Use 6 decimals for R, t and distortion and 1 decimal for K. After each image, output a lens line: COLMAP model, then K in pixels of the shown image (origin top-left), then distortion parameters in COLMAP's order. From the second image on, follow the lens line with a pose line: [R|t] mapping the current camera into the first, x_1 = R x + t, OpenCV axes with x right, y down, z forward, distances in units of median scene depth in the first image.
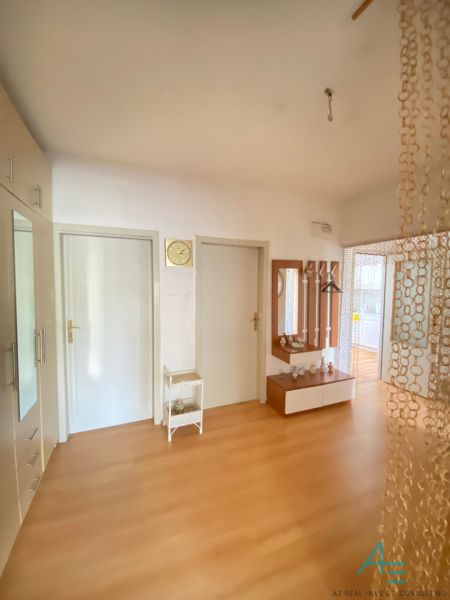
lens RADIAL K [[245.8, 0, 224.7], [0, 245.8, 297.5], [0, 0, 1]] dist [0.024877, -0.021372]
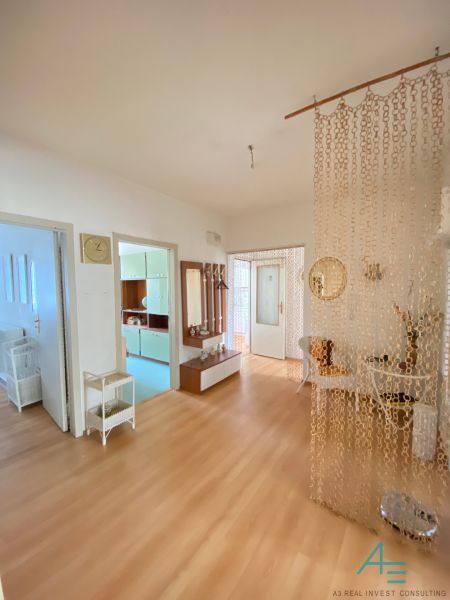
lens RADIAL K [[245.8, 0, 224.7], [0, 245.8, 297.5], [0, 0, 1]] dist [0.024877, -0.021372]
pose [[0.830937, -0.038271, 0.555049, -0.266970], [0.041219, 0.999124, 0.007184, 0.014807], [-0.554838, 0.016909, 0.831786, -0.054045]]
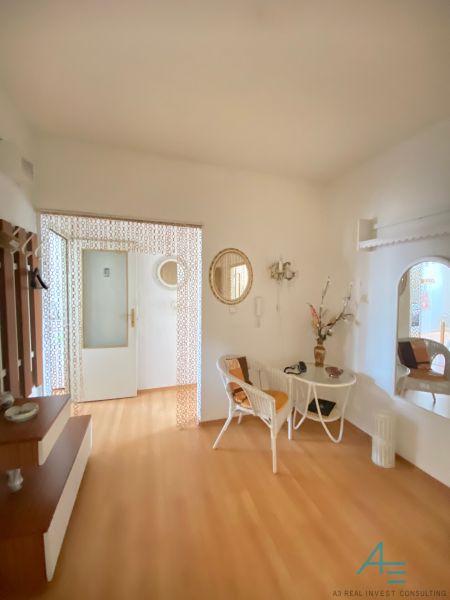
lens RADIAL K [[244.4, 0, 223.5], [0, 244.4, 299.8], [0, 0, 1]] dist [0.023751, -0.017266]
pose [[0.053711, -0.055081, 0.997036, -0.101946], [0.038559, 0.997847, 0.053049, -0.008683], [-0.997812, 0.035595, 0.055719, 0.576524]]
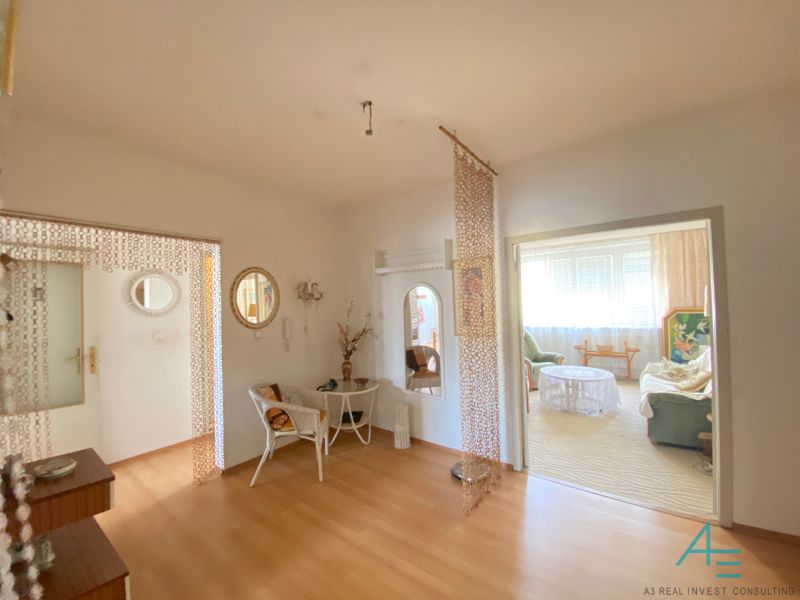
lens RADIAL K [[325.9, 0, 399.6], [0, 325.9, 297.8], [0, 0, 1]] dist [0.023751, -0.017266]
pose [[-0.537466, 0.023445, 0.842959, -0.360103], [0.061767, 0.998023, 0.011624, -0.026480], [-0.841020, 0.058315, -0.537852, 0.760142]]
